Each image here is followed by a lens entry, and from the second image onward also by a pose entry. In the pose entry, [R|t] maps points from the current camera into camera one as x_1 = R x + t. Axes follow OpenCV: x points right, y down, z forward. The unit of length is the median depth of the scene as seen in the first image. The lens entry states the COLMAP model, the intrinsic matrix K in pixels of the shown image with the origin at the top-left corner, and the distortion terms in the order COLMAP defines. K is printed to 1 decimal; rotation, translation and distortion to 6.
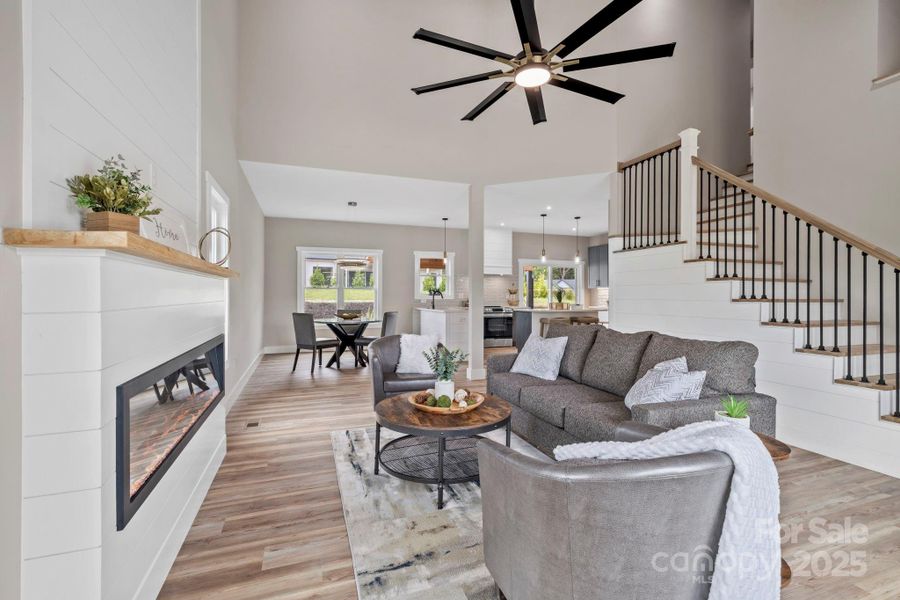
lens RADIAL K [[407.4, 0, 446.9], [0, 407.4, 298.5], [0, 0, 1]] dist [-0.009699, -0.000413]
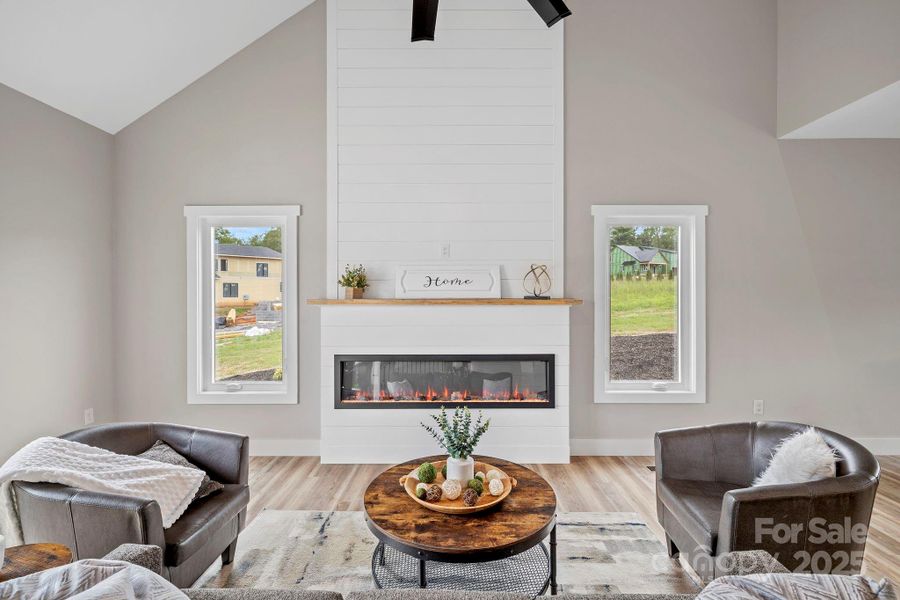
lens RADIAL K [[407.4, 0, 456.1], [0, 407.4, 298.2], [0, 0, 1]] dist [-0.009699, -0.000413]
pose [[-0.337256, 0.004128, -0.941404, 0.605456], [-0.002082, 0.999985, 0.005131, -0.071269], [0.941411, 0.003690, -0.337242, 1.121530]]
